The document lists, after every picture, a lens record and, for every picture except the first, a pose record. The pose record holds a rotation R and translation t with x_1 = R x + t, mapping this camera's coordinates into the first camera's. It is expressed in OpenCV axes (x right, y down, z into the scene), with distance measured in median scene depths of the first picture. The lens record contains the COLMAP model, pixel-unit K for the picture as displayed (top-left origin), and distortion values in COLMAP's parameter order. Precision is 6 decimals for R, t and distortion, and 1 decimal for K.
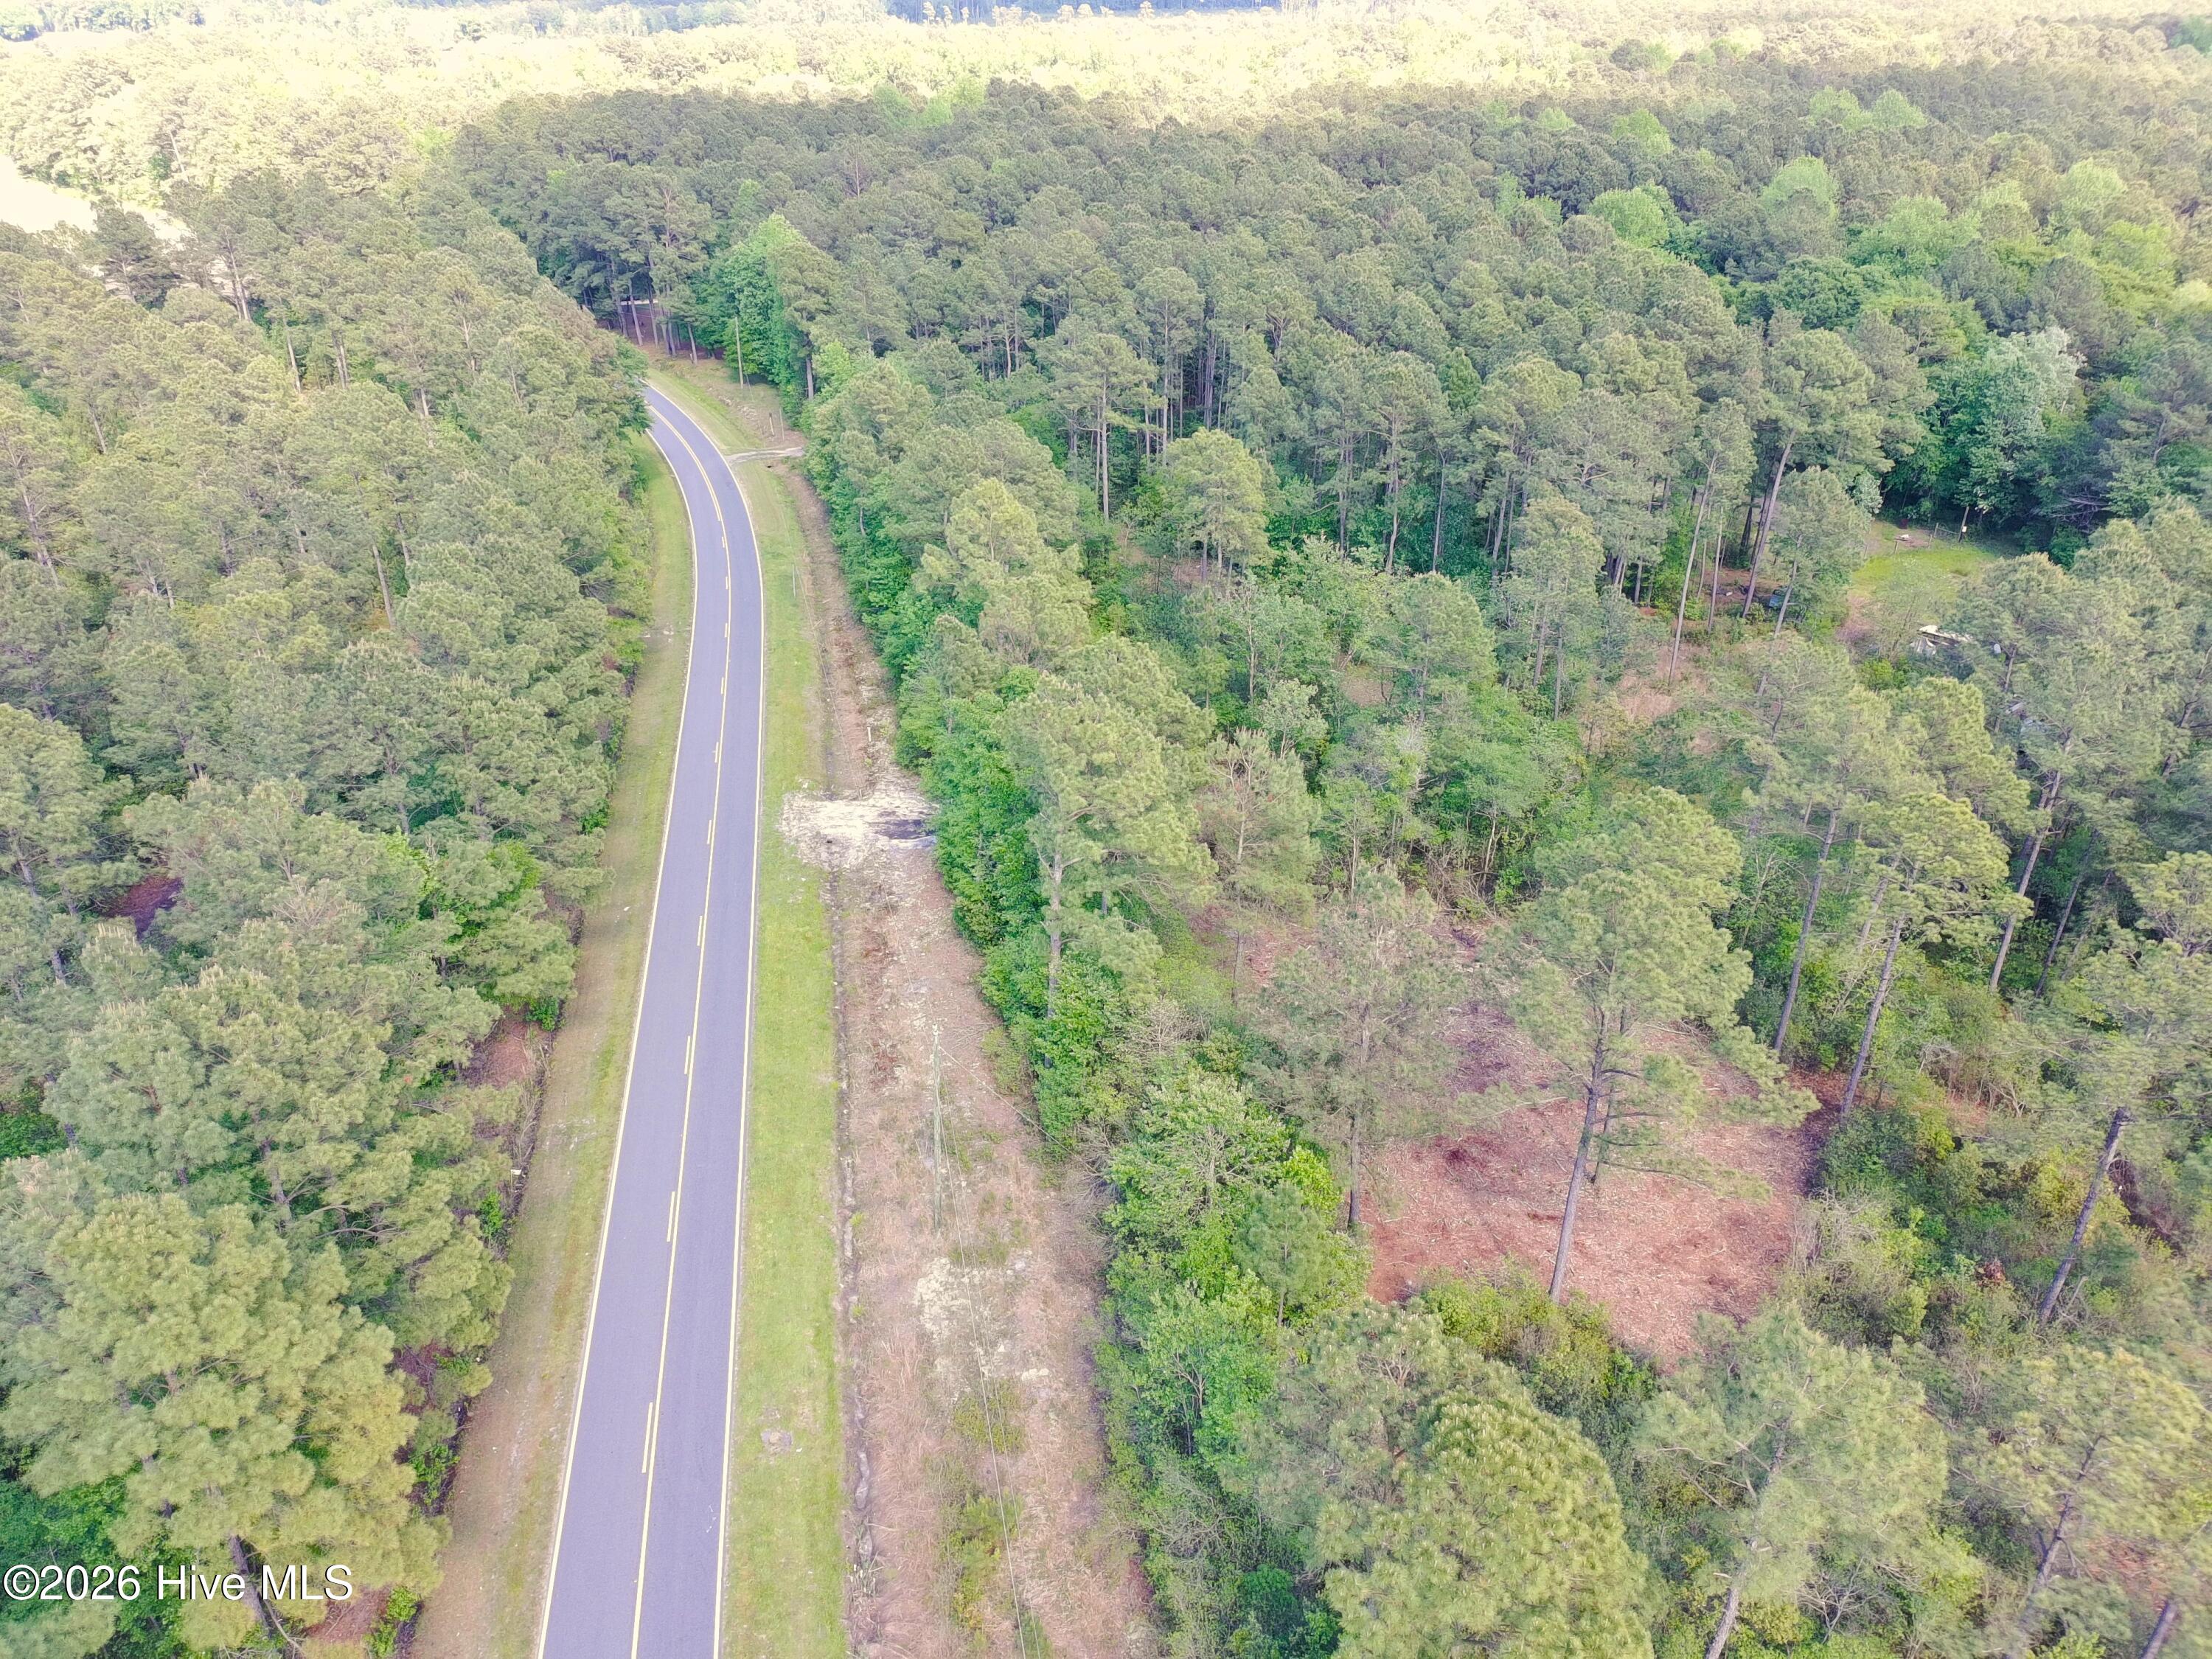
lens RADIAL K [[1507.0, 0, 1106.0], [0, 1507.0, 829.5], [0, 0, 1]] dist [0.045599, -0.030172]
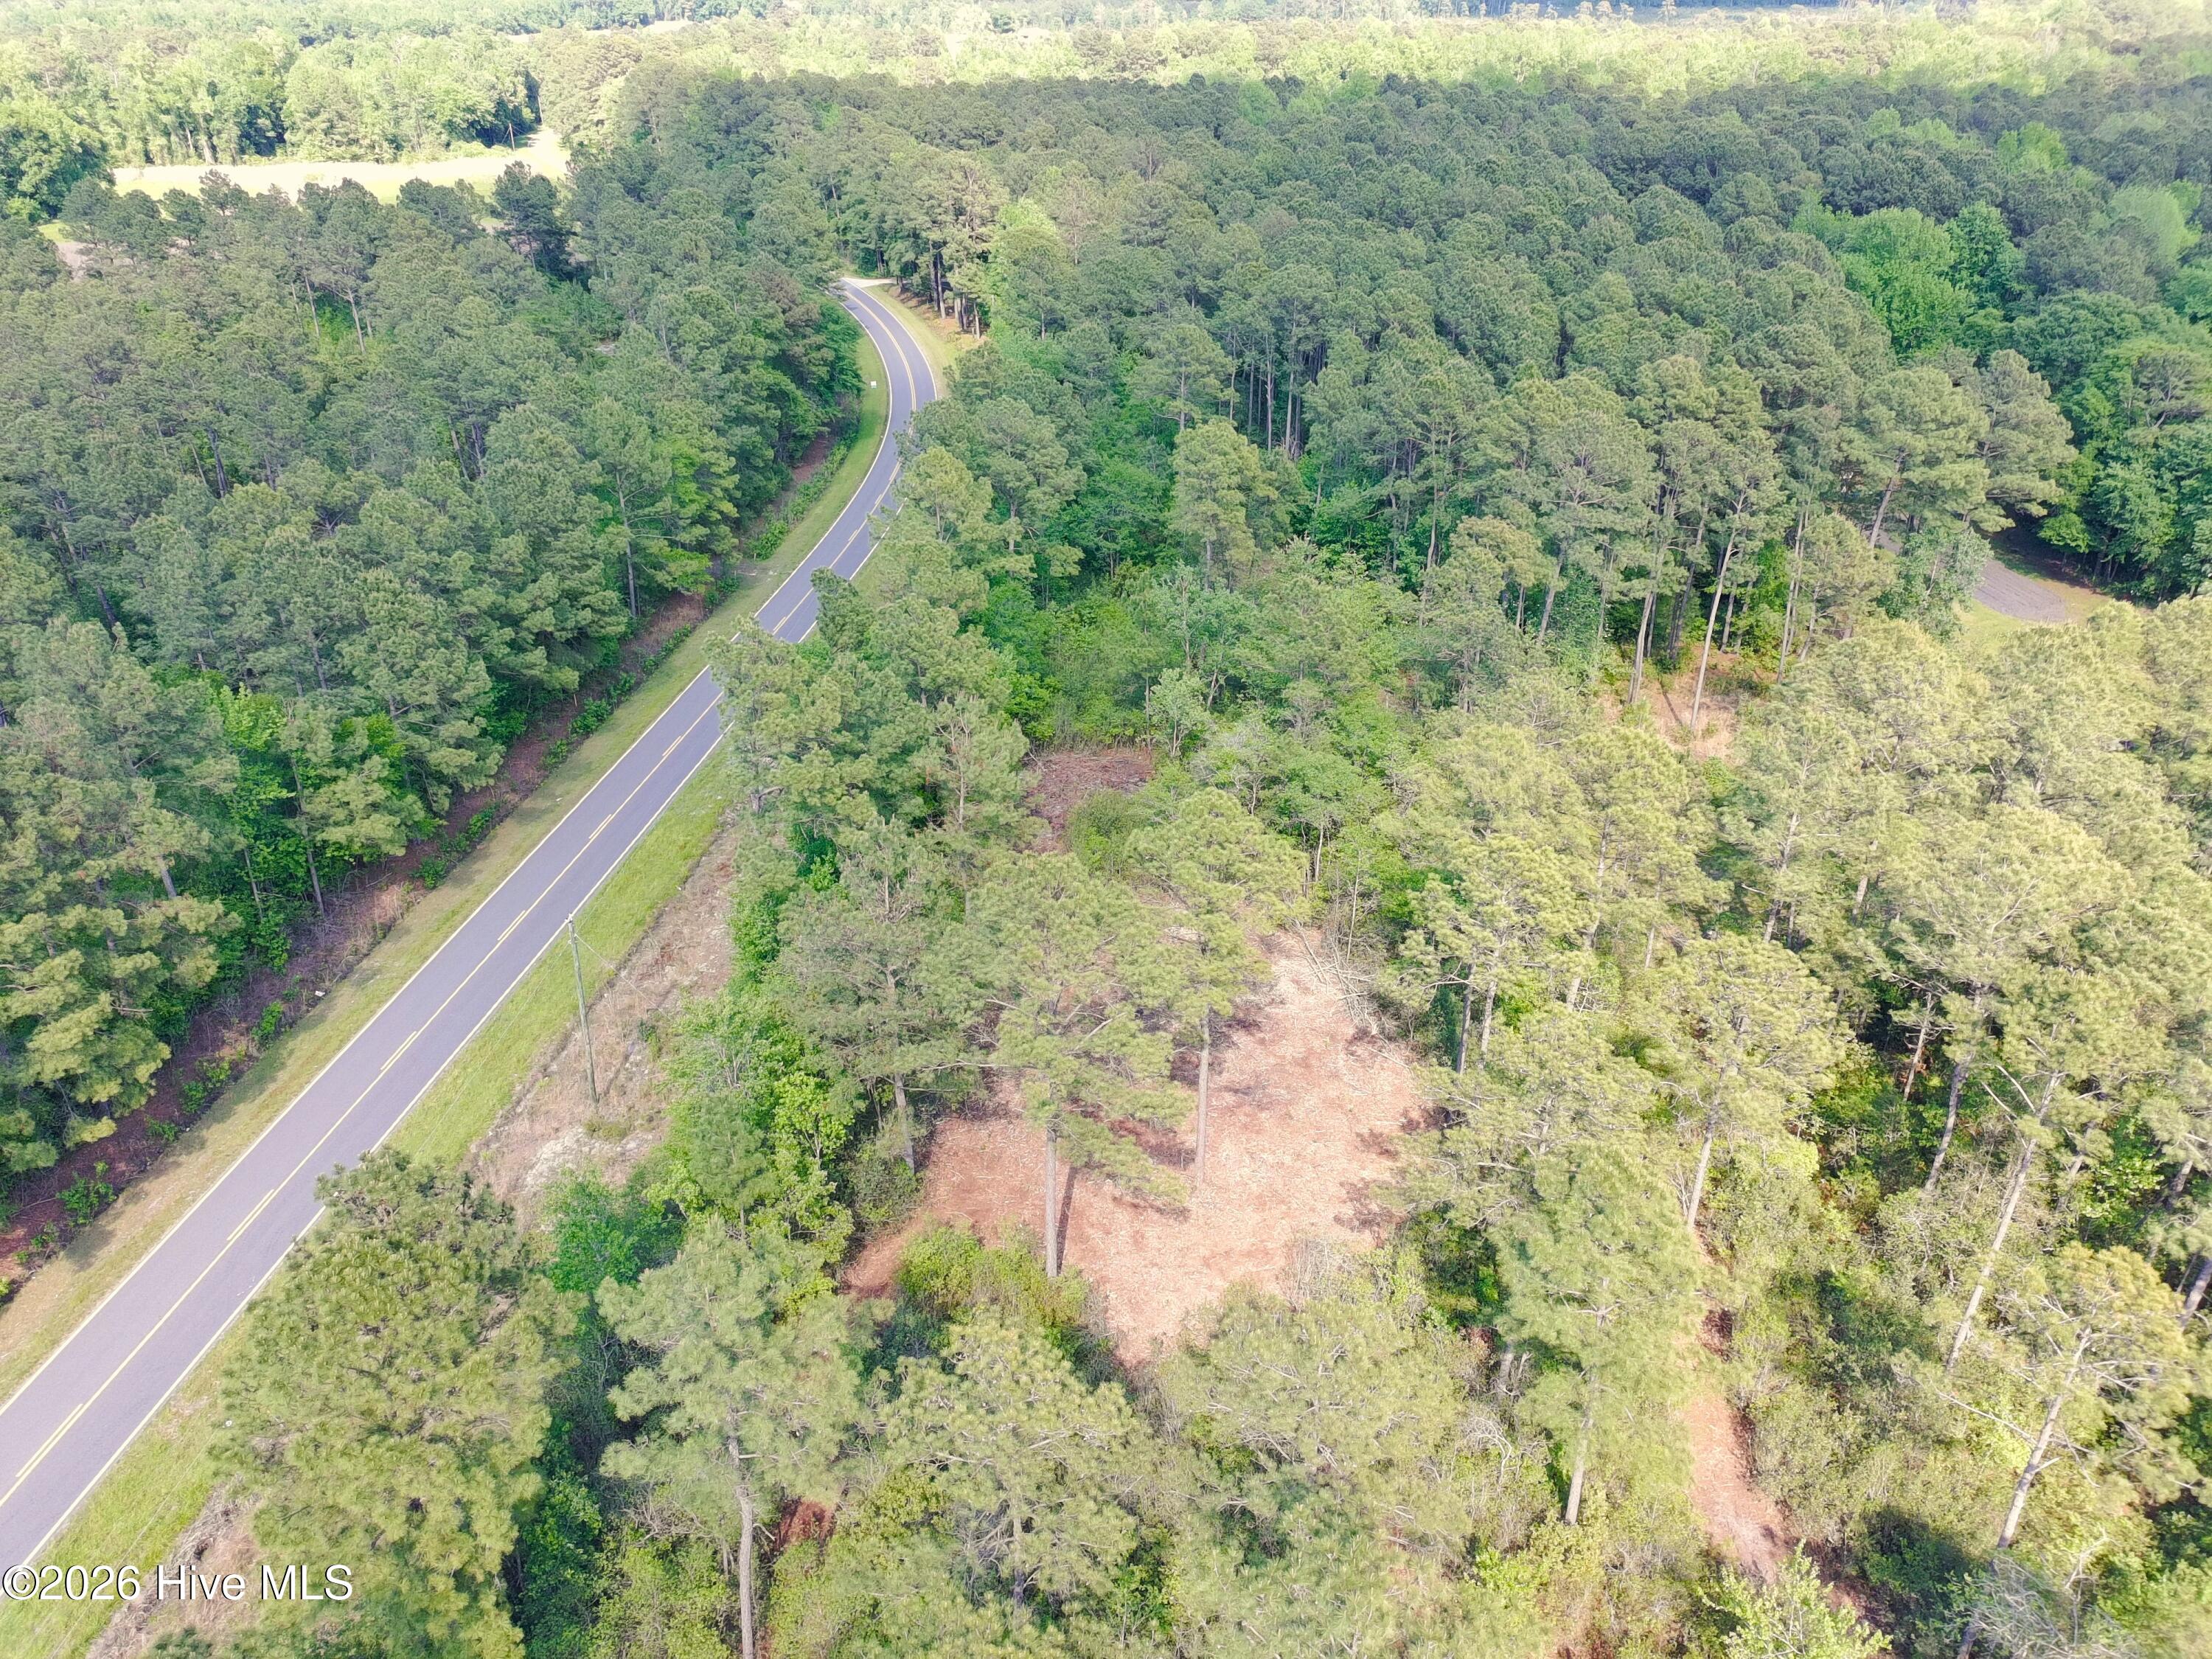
lens RADIAL K [[1507.0, 0, 1106.0], [0, 1507.0, 829.5], [0, 0, 1]] dist [0.045599, -0.030172]
pose [[0.958787, 0.144291, -0.244759, 0.240424], [-0.143800, 0.989405, 0.019974, -0.004510], [0.245048, 0.016046, 0.969378, 0.007279]]
